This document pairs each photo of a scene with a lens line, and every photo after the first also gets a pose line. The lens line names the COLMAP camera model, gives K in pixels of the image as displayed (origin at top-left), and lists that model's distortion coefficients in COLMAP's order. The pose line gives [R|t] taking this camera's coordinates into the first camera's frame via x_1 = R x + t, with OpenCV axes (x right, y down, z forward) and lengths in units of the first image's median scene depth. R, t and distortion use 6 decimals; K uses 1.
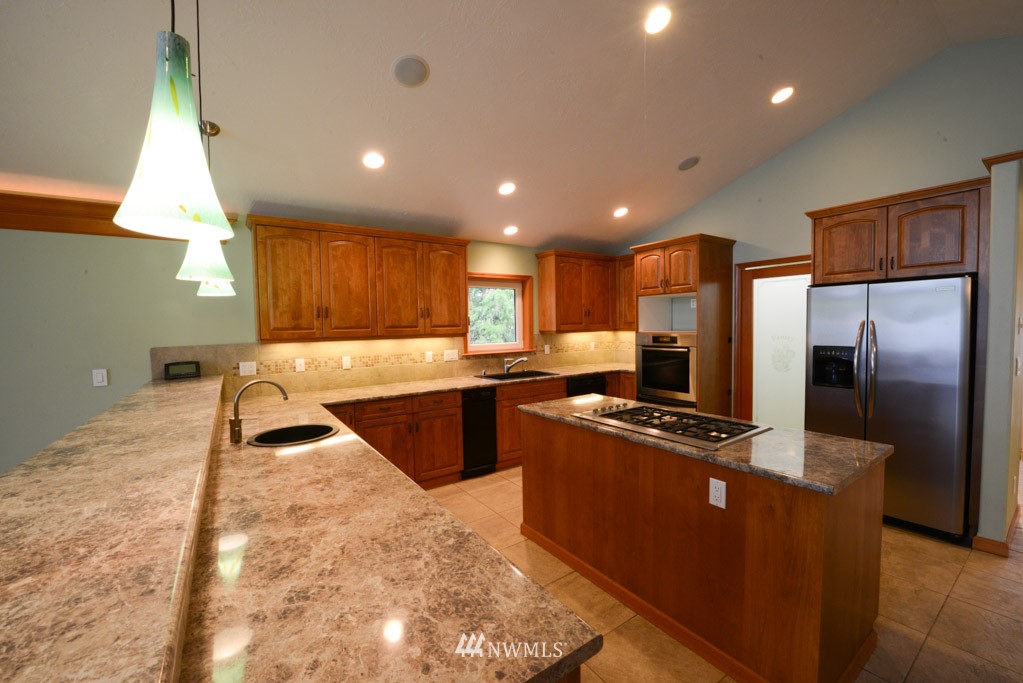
lens RADIAL K [[408.3, 0, 510.6], [0, 408.3, 342.5], [0, 0, 1]] dist [0.000509, -0.000001]
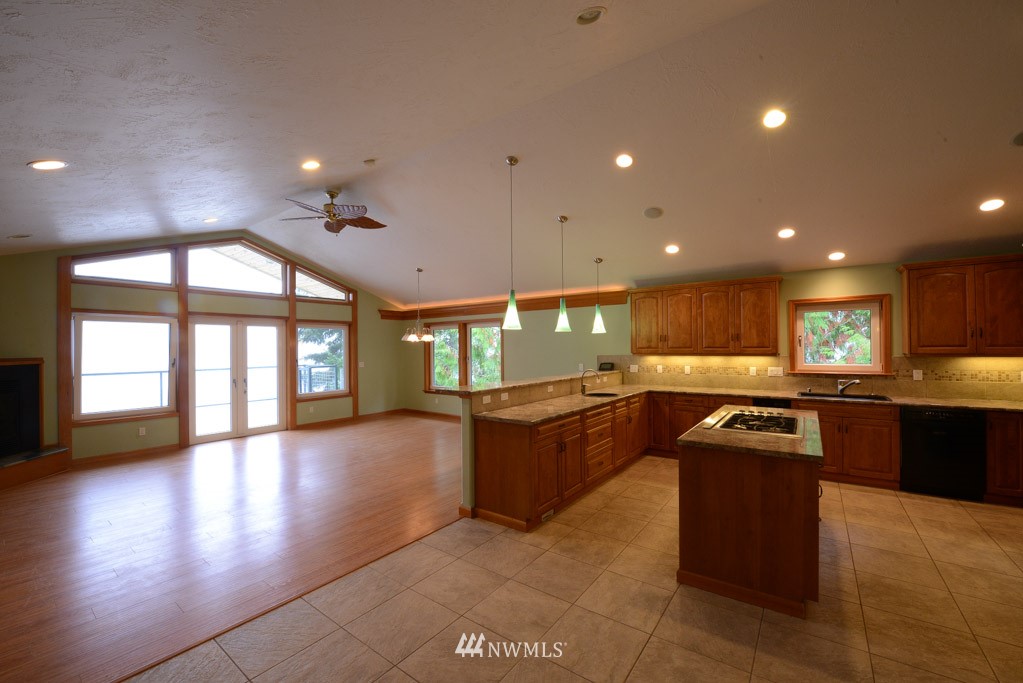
lens RADIAL K [[408.3, 0, 510.0], [0, 408.3, 344.9], [0, 0, 1]] dist [0.000509, -0.000001]
pose [[0.326603, 0.010777, -0.945100, 0.788600], [-0.037307, 0.999303, -0.001498, -0.017056], [0.944425, 0.035748, 0.326778, -0.130486]]
